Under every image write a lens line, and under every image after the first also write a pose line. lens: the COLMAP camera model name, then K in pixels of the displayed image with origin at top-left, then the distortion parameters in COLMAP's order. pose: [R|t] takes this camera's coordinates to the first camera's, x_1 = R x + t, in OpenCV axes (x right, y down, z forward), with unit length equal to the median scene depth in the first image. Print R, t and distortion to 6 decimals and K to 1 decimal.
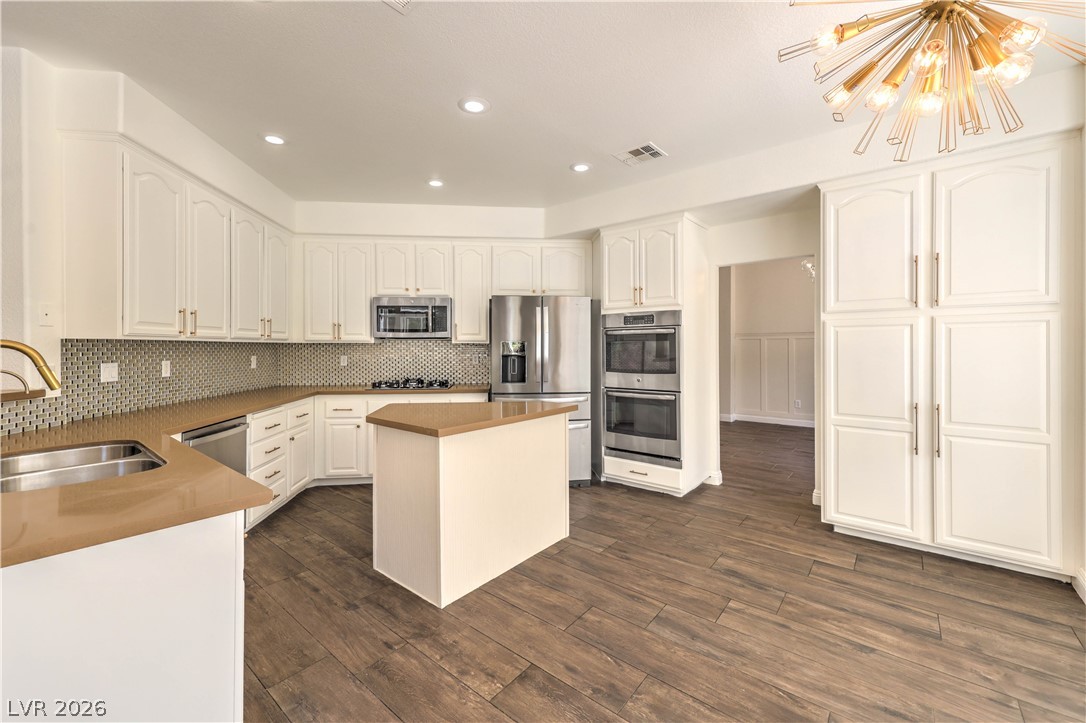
lens RADIAL K [[434.5, 0, 541.2], [0, 434.5, 347.9], [0, 0, 1]] dist [0.000783, 0.000548]
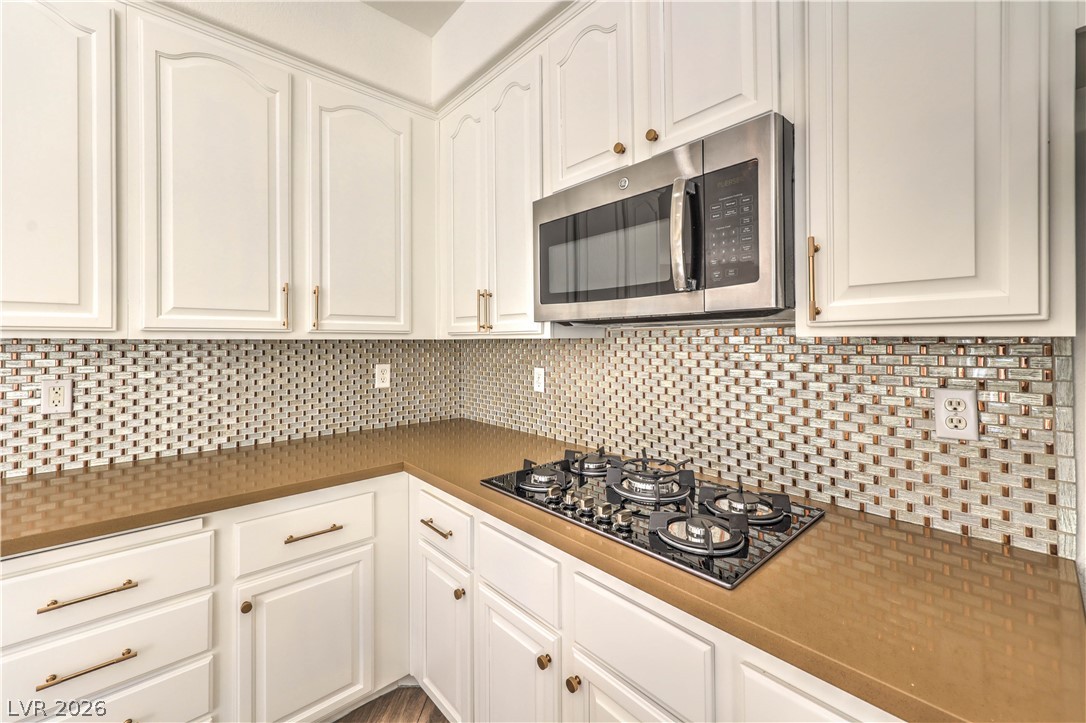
lens RADIAL K [[434.5, 0, 541.3], [0, 434.5, 339.8], [0, 0, 1]] dist [0.000783, 0.000548]
pose [[0.591345, -0.002694, -0.806414, -0.150164], [-0.003262, 0.999978, -0.005732, -0.011235], [0.806412, 0.006020, 0.591324, 1.070632]]
